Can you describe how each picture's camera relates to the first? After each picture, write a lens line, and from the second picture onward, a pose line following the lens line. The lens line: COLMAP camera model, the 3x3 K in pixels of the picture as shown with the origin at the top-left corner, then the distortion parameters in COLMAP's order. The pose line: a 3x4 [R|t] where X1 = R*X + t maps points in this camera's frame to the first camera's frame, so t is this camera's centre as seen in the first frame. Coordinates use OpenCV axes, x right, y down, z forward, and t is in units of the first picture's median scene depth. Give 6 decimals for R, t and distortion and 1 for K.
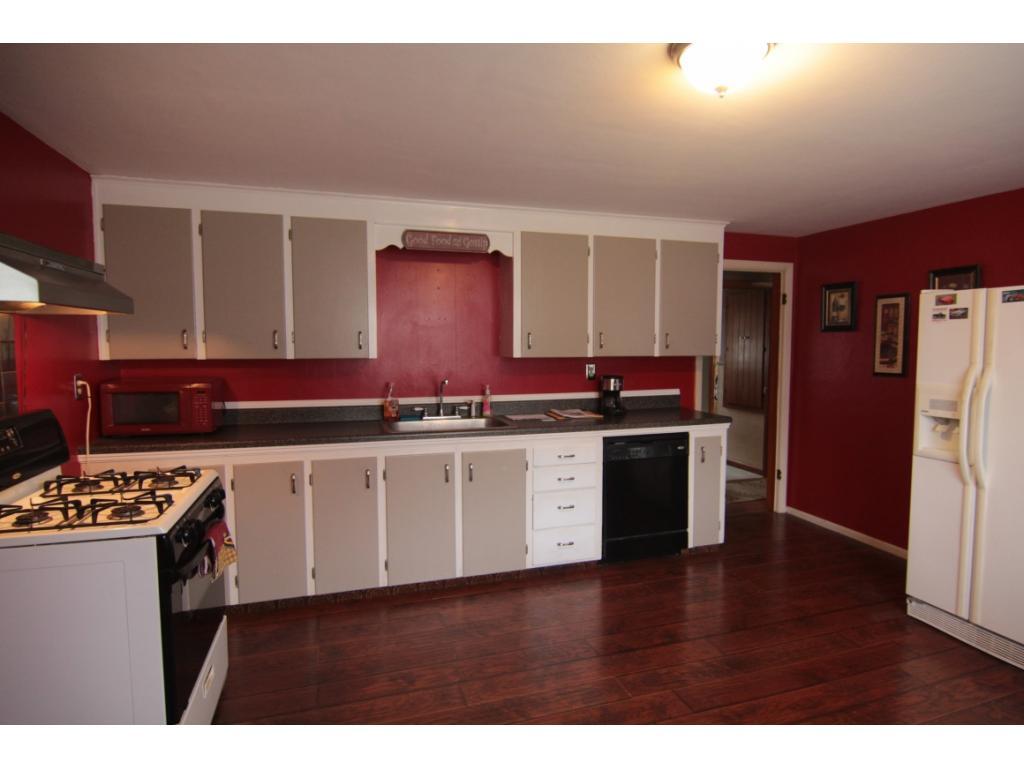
lens RADIAL K [[581.5, 0, 518.4], [0, 581.5, 383.8], [0, 0, 1]] dist [-0.018132, 0.003455]
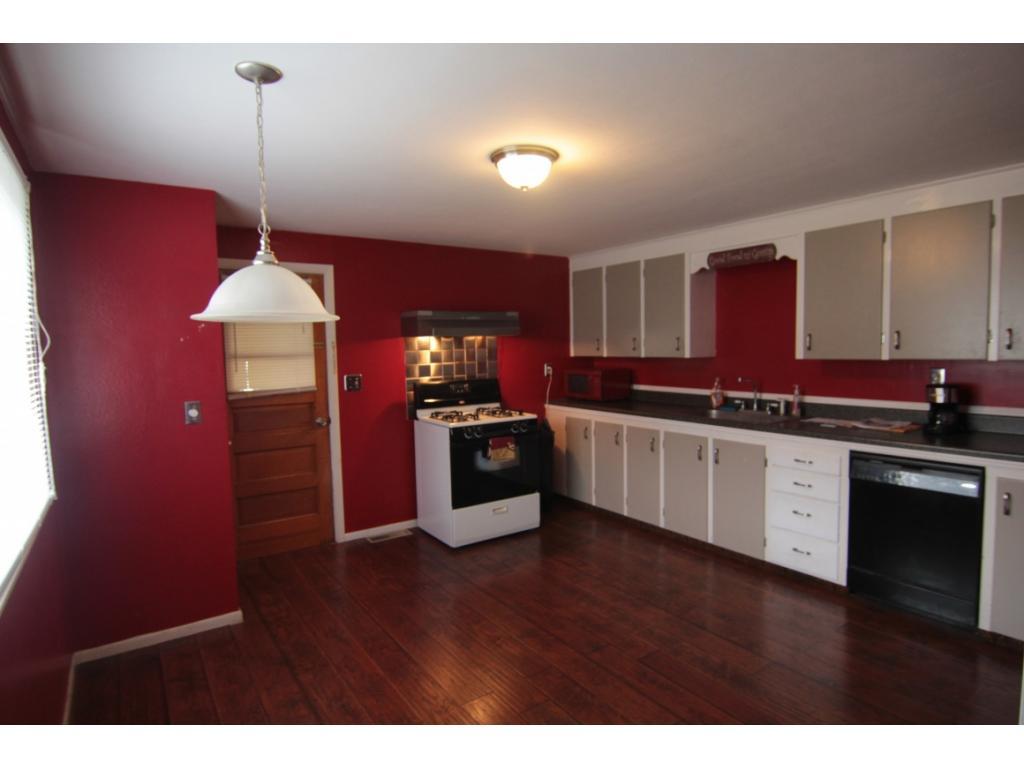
lens RADIAL K [[581.5, 0, 520.2], [0, 581.5, 385.3], [0, 0, 1]] dist [-0.018132, 0.003455]
pose [[0.284221, 0.058371, -0.956980, 0.872594], [-0.050185, 0.997682, 0.045949, -0.022927], [0.957444, 0.034967, 0.286492, 0.267017]]
